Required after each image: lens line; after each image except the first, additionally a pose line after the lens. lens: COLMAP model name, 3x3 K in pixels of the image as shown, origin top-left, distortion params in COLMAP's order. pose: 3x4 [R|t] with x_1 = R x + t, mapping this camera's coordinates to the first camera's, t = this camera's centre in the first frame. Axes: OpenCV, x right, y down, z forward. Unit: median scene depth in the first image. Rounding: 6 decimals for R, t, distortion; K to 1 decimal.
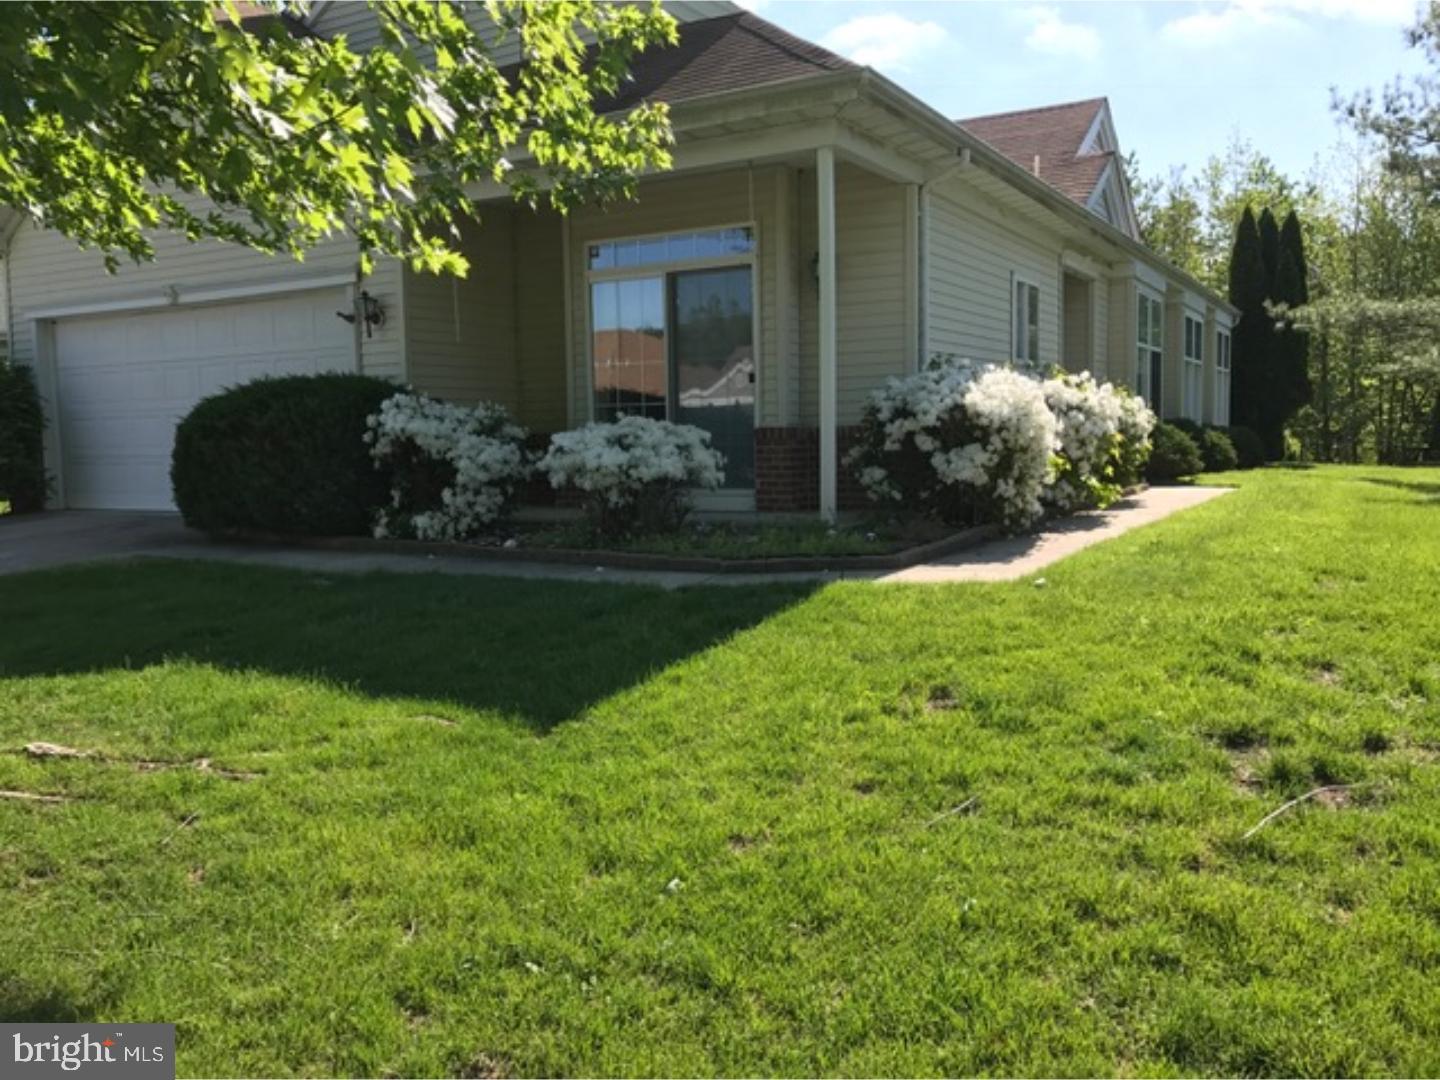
lens RADIAL K [[1177.0, 0, 720.0], [0, 1177.0, 540.0], [0, 0, 1]] dist [-0.016210, -0.004580]
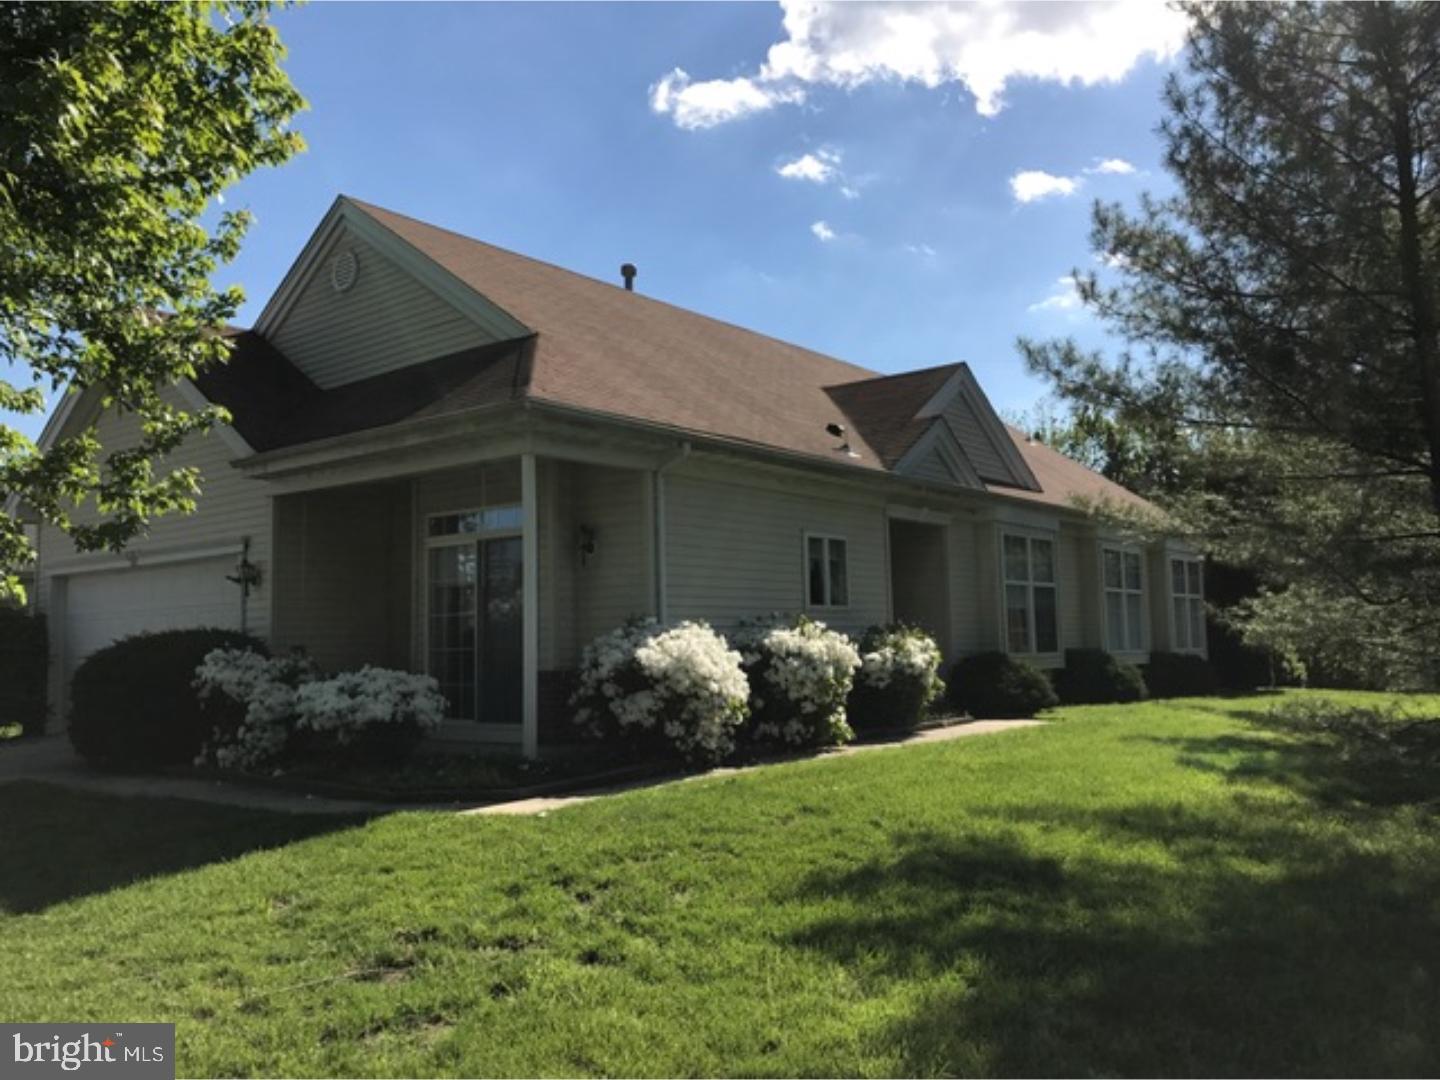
lens RADIAL K [[1178.7, 0, 720.0], [0, 1178.7, 540.0], [0, 0, 1]] dist [0.069951, -0.001473]
pose [[0.987817, -0.015989, -0.154797, 0.442832], [-0.011066, 0.984972, -0.172359, -0.025327], [0.155227, 0.171972, 0.972795, -0.162550]]
